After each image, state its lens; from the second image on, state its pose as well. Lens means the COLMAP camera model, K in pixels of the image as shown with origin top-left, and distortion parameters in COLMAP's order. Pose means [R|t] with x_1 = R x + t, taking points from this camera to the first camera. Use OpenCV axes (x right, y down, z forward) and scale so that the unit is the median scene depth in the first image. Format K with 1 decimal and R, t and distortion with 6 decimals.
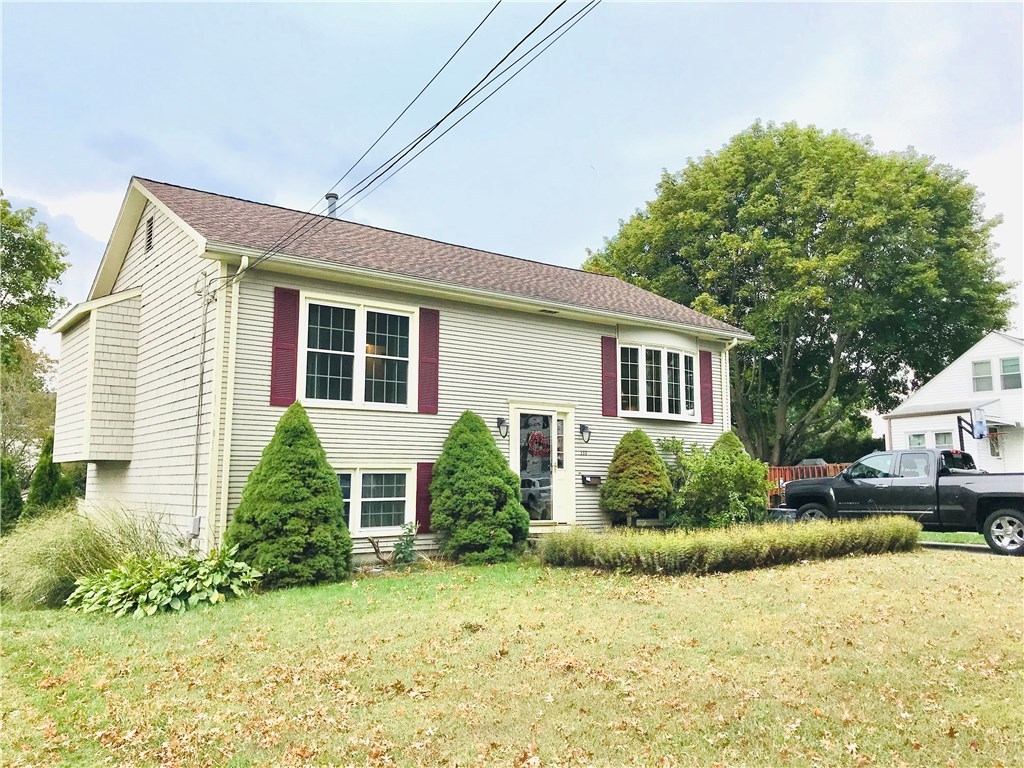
lens RADIAL K [[854.7, 0, 512.0], [0, 854.7, 384.0], [0, 0, 1]] dist [0.059833, -0.107539]
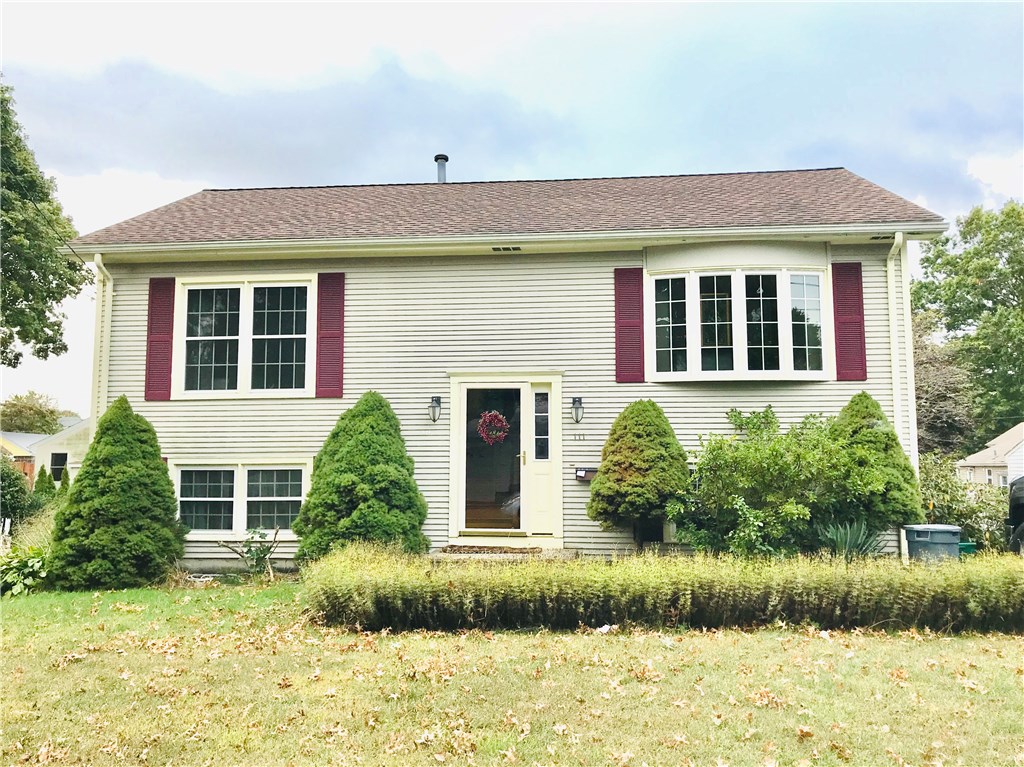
lens RADIAL K [[854.7, 0, 512.0], [0, 854.7, 383.5], [0, 0, 1]] dist [0.059833, -0.107539]
pose [[0.728144, -0.069719, -0.681869, 0.610581], [0.083092, 0.996455, -0.013154, 0.046953], [0.680369, -0.047080, 0.731356, 0.508076]]
